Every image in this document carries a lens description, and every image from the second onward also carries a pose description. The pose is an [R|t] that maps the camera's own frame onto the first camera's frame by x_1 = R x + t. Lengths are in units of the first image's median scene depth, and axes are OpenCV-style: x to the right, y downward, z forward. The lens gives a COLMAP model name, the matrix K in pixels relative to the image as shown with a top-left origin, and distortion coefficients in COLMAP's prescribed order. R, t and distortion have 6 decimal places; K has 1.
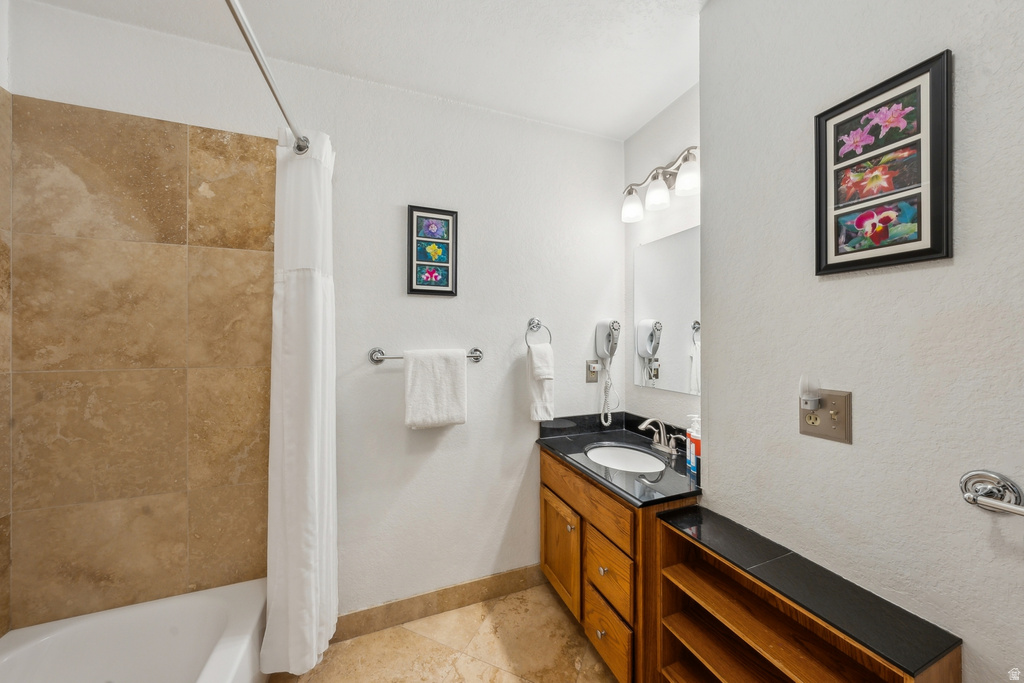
lens RADIAL K [[353.6, 0, 514.0], [0, 353.6, 333.0], [0, 0, 1]] dist [-0.000467, -0.000080]
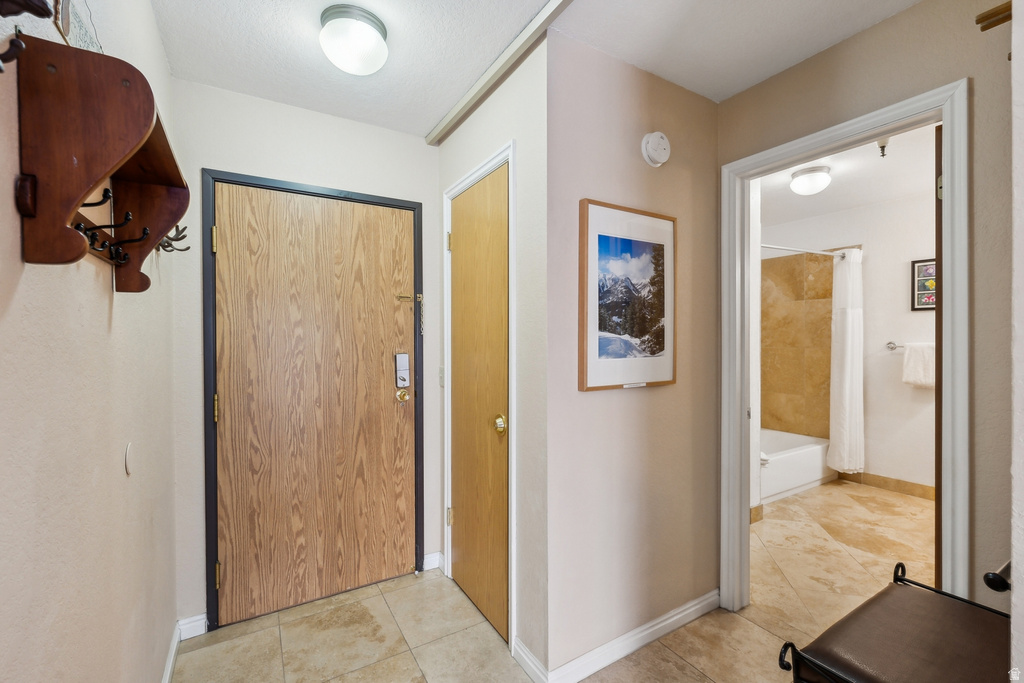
lens RADIAL K [[437.1, 0, 511.8], [0, 437.1, 346.7], [0, 0, 1]] dist [-0.000884, -0.000240]
pose [[0.166474, 0.019707, -0.985849, 1.825162], [0.015943, 0.999616, 0.022675, -0.017014], [0.985917, -0.019492, 0.166096, -1.604440]]
